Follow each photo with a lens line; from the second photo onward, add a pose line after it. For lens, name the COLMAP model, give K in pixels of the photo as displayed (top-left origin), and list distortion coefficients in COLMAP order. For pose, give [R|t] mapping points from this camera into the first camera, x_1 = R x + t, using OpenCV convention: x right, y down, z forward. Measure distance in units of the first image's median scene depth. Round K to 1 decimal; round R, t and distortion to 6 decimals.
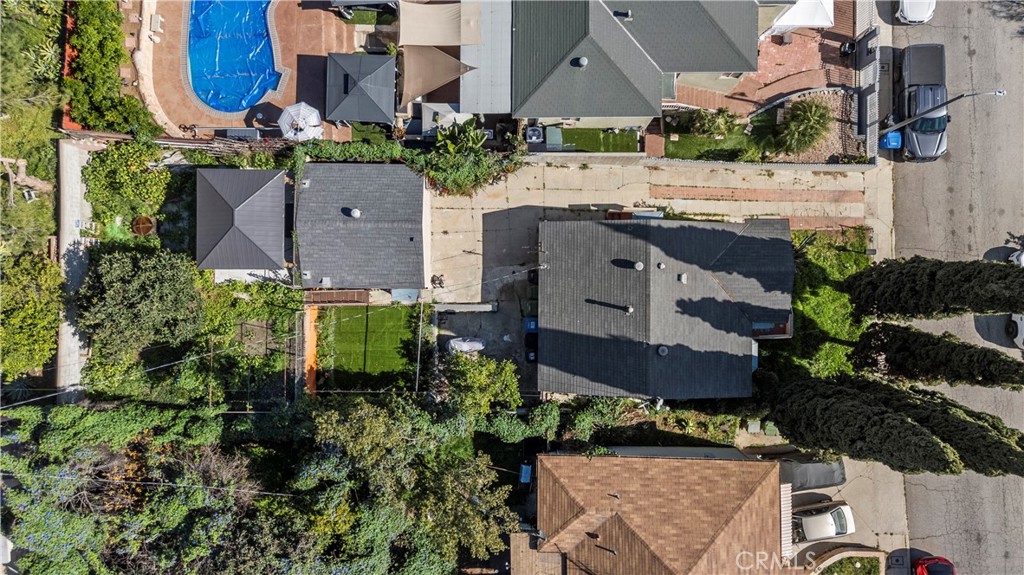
lens RADIAL K [[764.4, 0, 512.0], [0, 764.4, 287.5], [0, 0, 1]] dist [0.114752, -0.095147]
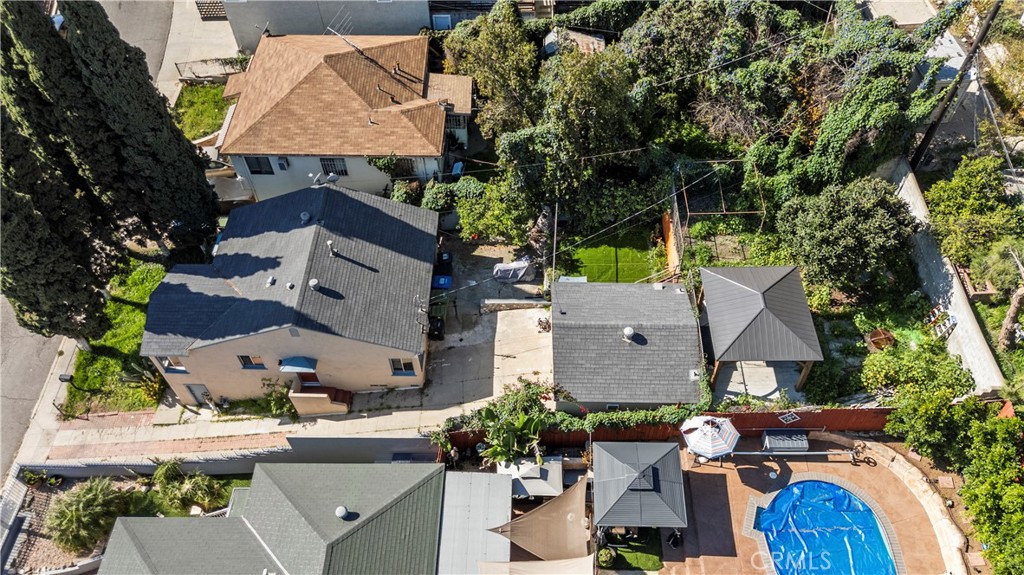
lens RADIAL K [[764.4, 0, 512.0], [0, 764.4, 287.5], [0, 0, 1]] dist [0.114752, -0.095147]
pose [[-0.998646, 0.018855, 0.048476, -0.109328], [0.015836, -0.777521, 0.628658, -0.570102], [0.049544, 0.628574, 0.776170, 0.276118]]
